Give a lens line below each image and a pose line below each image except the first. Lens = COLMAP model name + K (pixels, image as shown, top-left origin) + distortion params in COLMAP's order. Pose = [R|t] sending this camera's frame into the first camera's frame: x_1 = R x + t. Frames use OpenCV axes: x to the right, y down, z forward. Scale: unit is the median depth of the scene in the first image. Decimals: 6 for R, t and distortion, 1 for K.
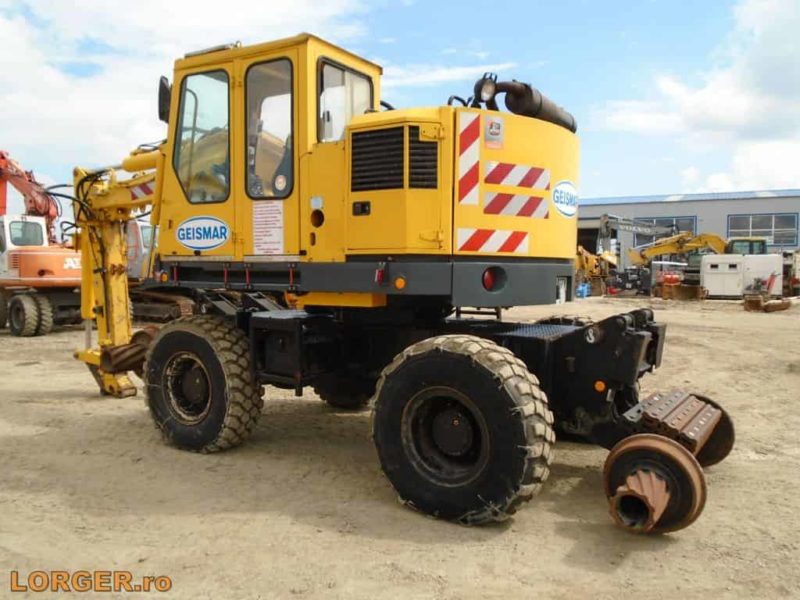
lens RADIAL K [[617.7, 0, 400.0], [0, 617.7, 300.0], [0, 0, 1]] dist [-0.011569, 0.001319]
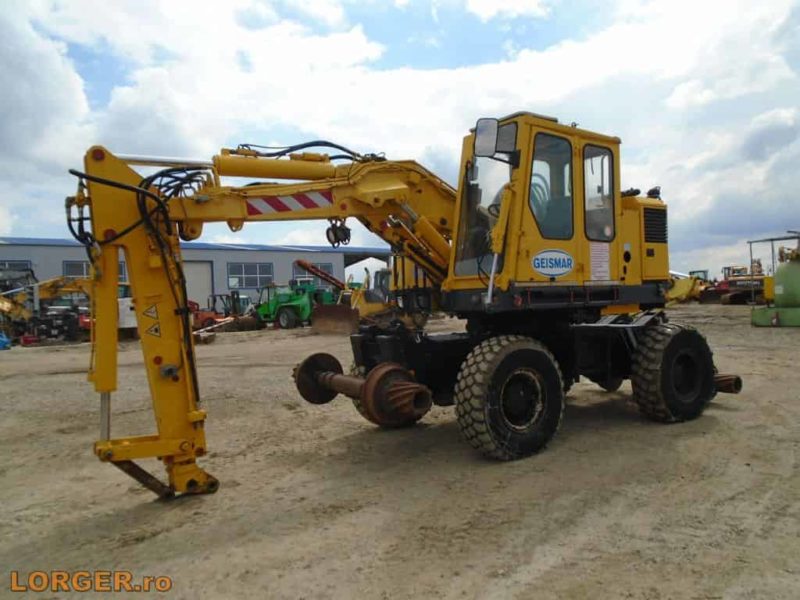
lens RADIAL K [[617.7, 0, 400.0], [0, 617.7, 300.0], [0, 0, 1]] dist [-0.011569, 0.001319]
pose [[0.406782, -0.017479, 0.913358, -0.790426], [0.088080, 0.995909, -0.020170, -0.019158], [-0.909269, 0.088654, 0.406657, 0.398561]]
